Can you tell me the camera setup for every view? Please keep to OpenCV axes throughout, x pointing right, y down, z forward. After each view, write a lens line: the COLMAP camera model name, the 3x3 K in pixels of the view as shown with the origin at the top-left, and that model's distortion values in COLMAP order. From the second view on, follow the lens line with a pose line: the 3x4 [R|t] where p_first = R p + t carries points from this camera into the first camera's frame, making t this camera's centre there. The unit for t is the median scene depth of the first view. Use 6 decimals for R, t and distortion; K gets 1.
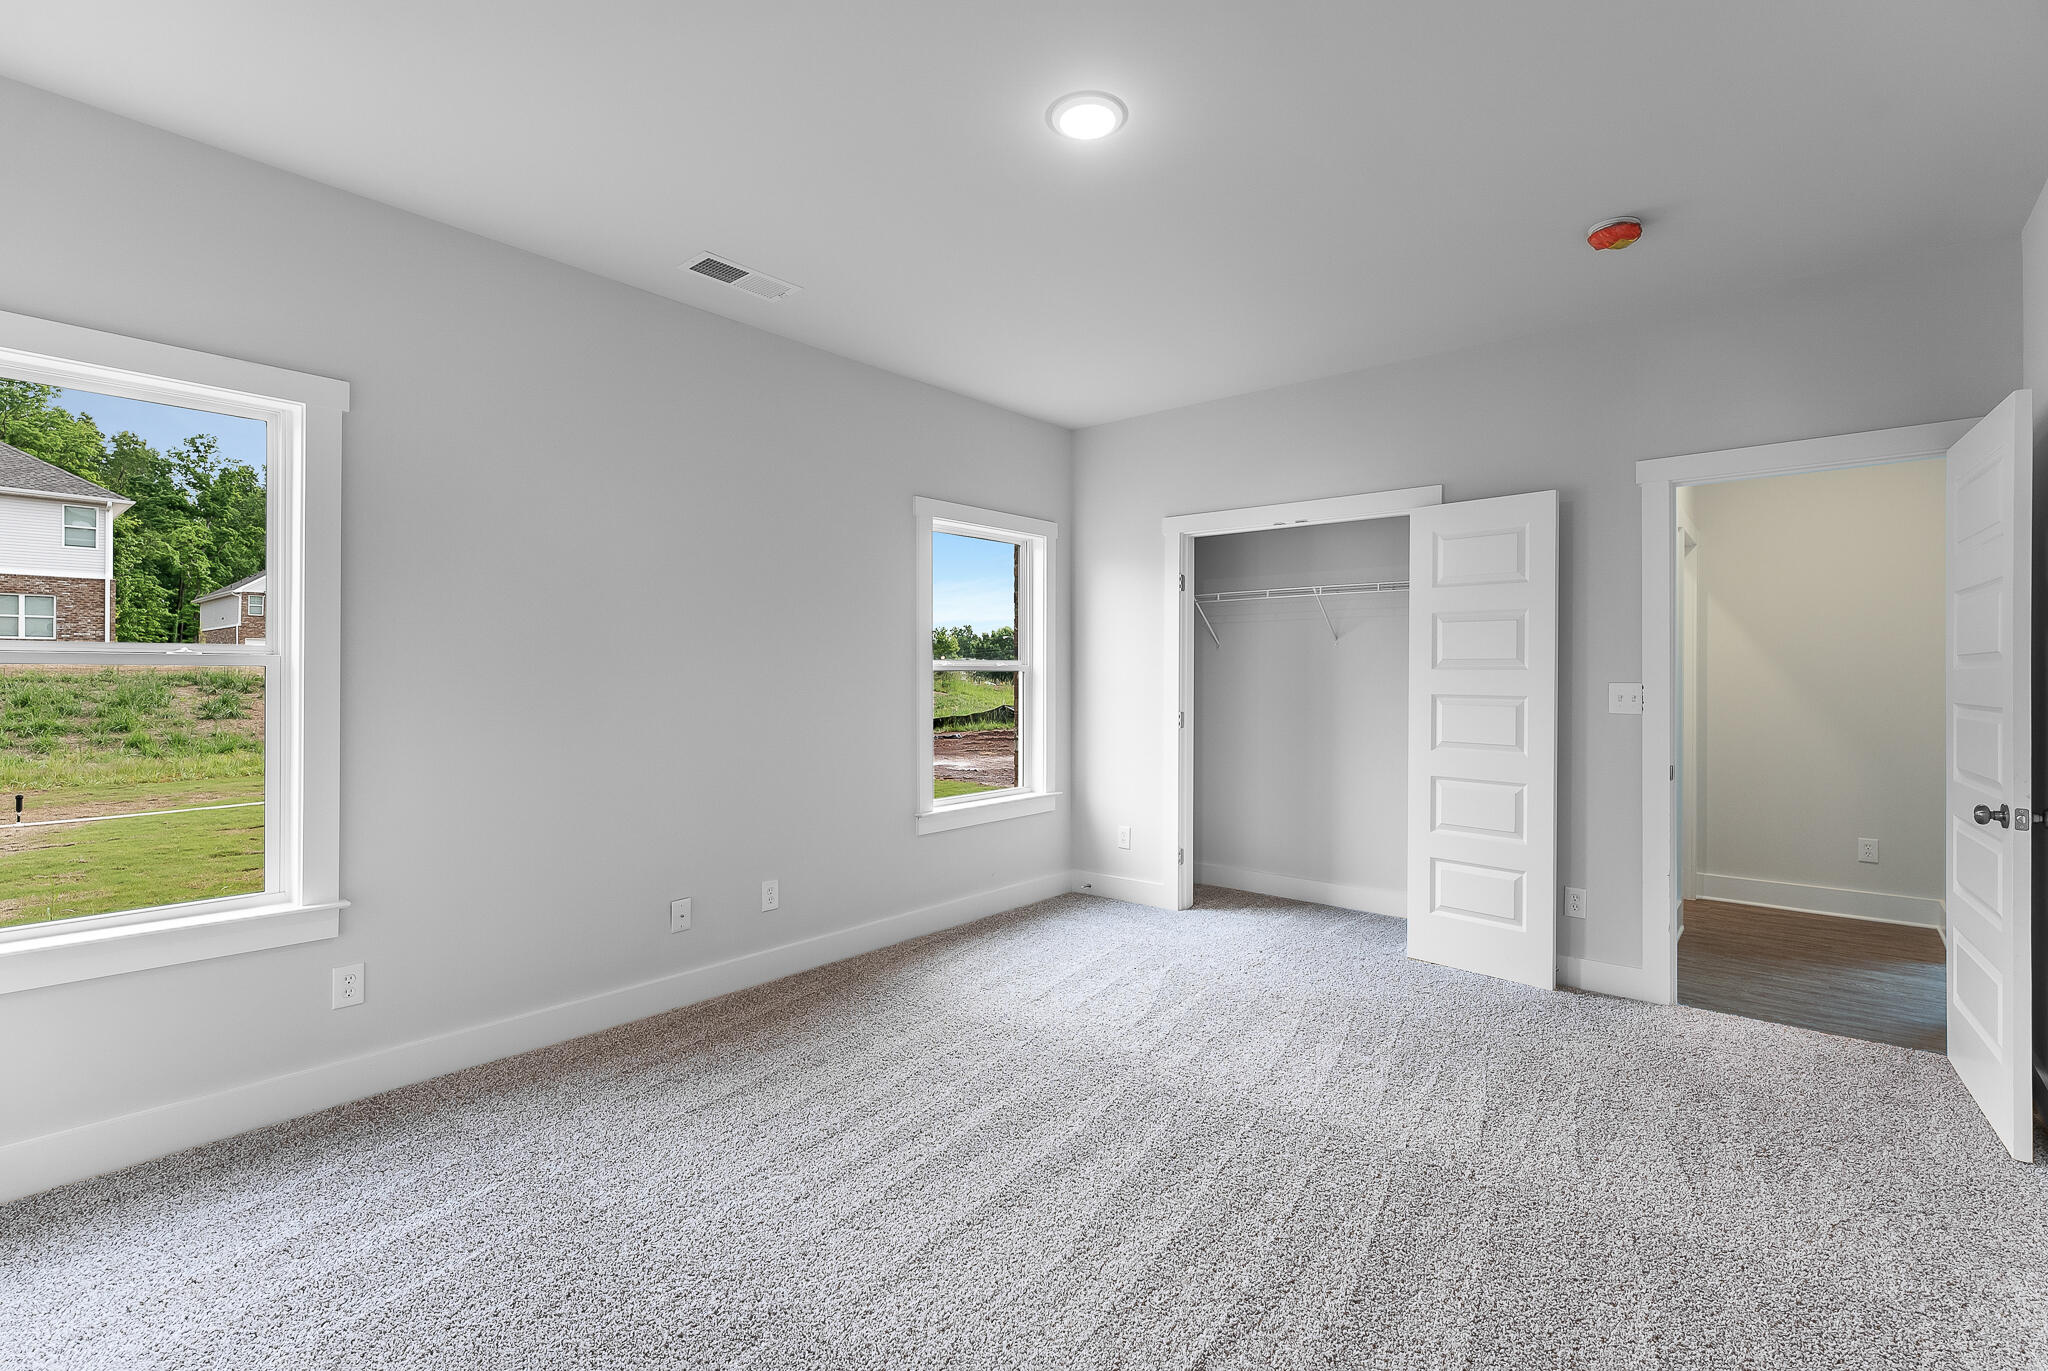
lens RADIAL K [[939.4, 0, 1024.3], [0, 939.4, 668.4], [0, 0, 1]] dist [-0.000402, 0.000055]
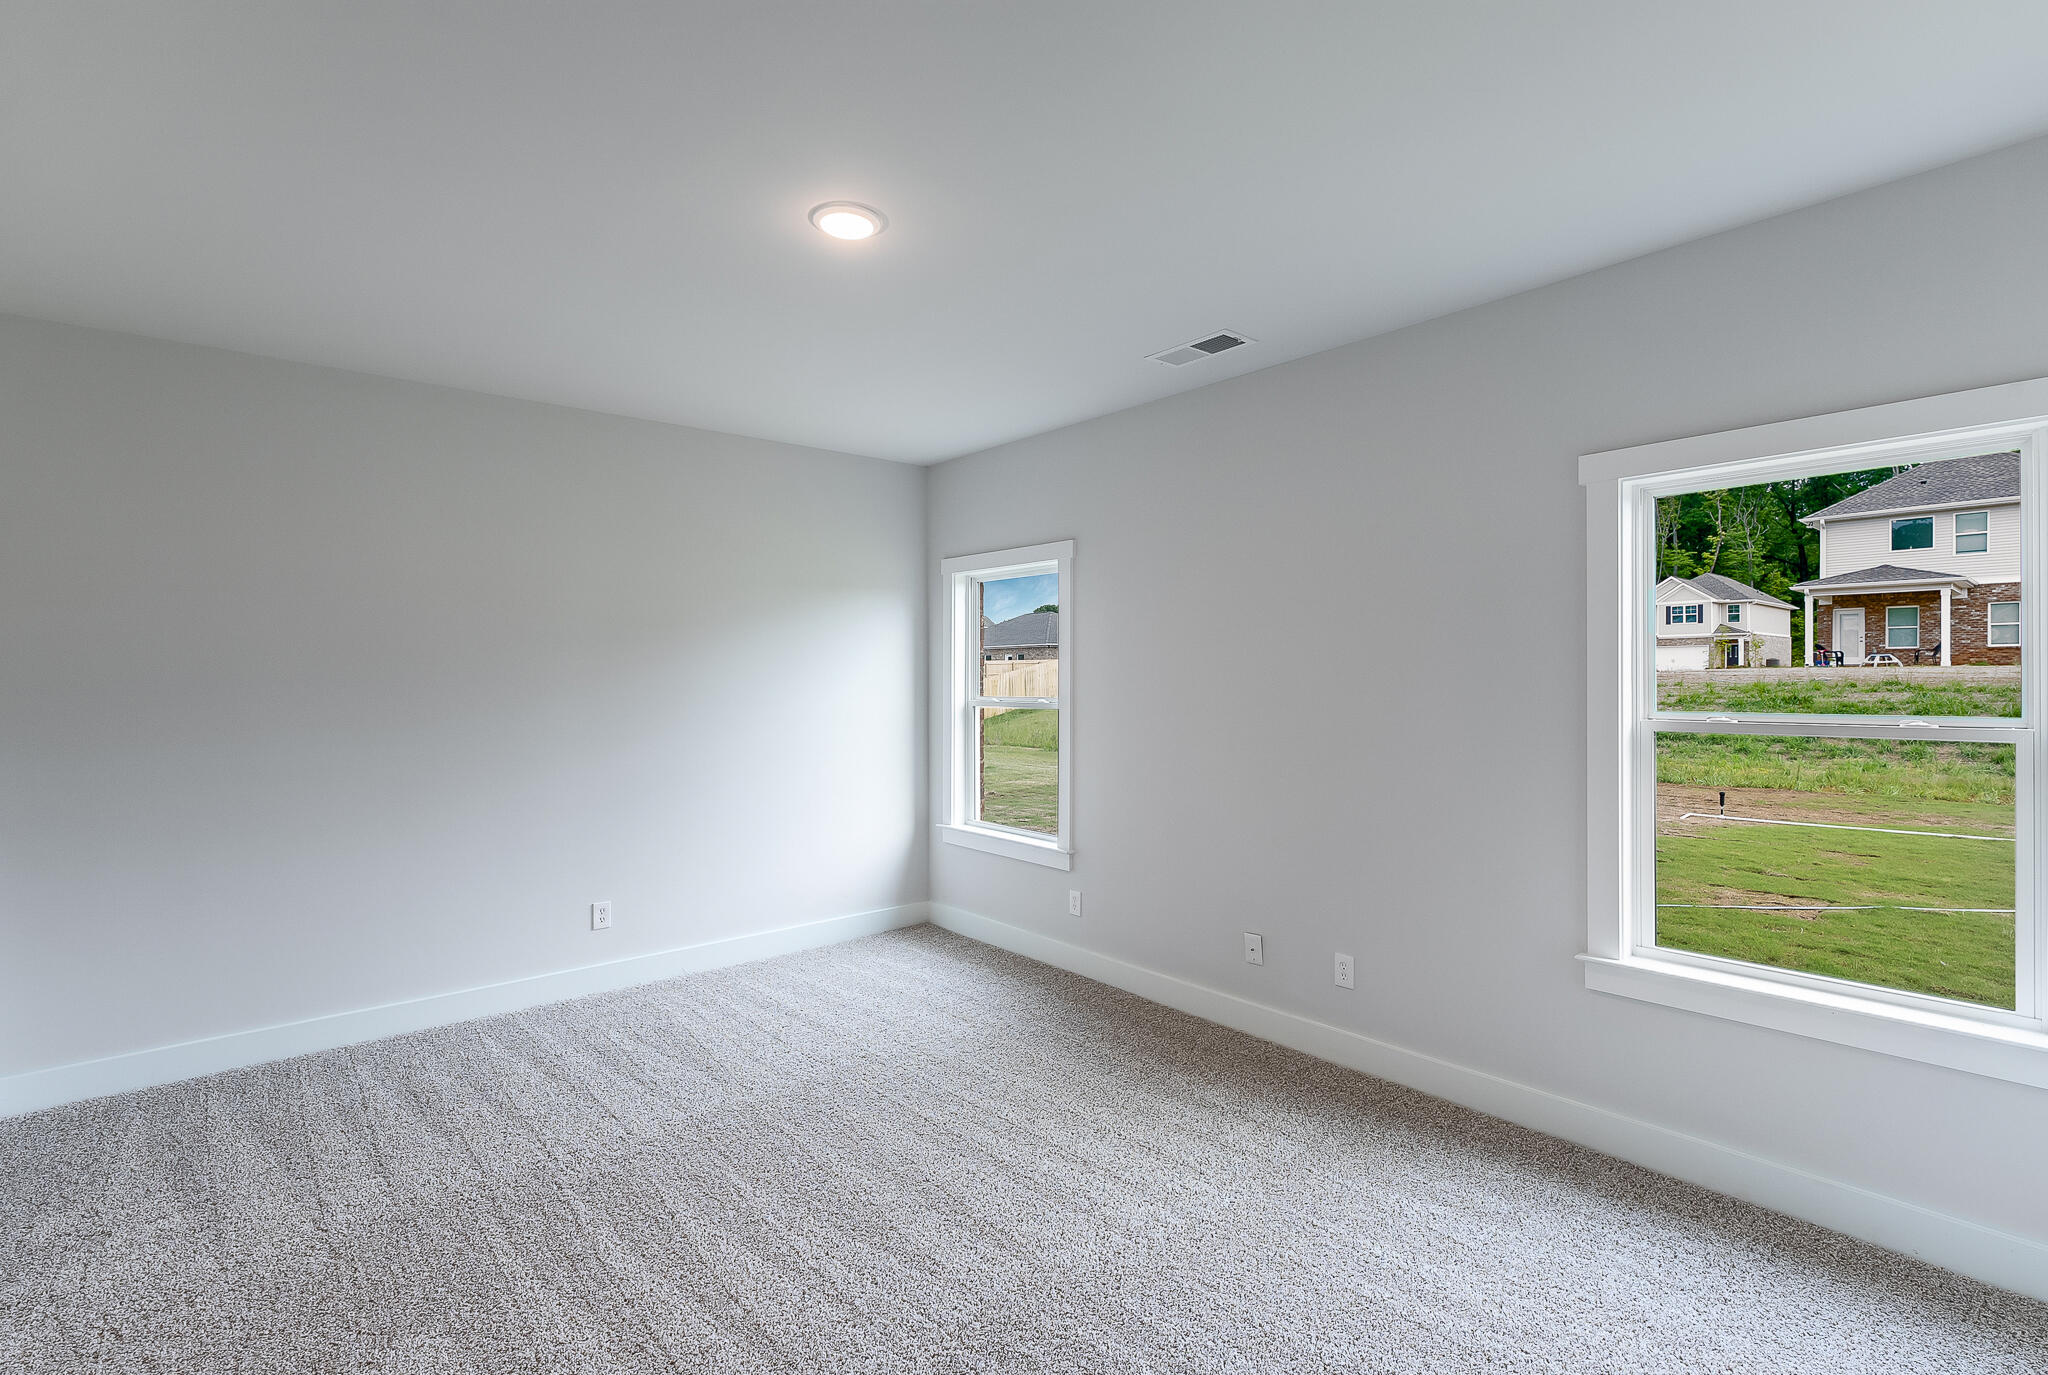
lens RADIAL K [[972.5, 0, 1024.0], [0, 972.5, 687.5], [0, 0, 1]] dist [0.000361, 0.000073]
pose [[-0.173812, 0.010499, -0.984723, 0.411368], [0.011082, 0.999901, 0.008705, -0.023610], [0.984716, -0.009400, -0.173912, 0.511595]]
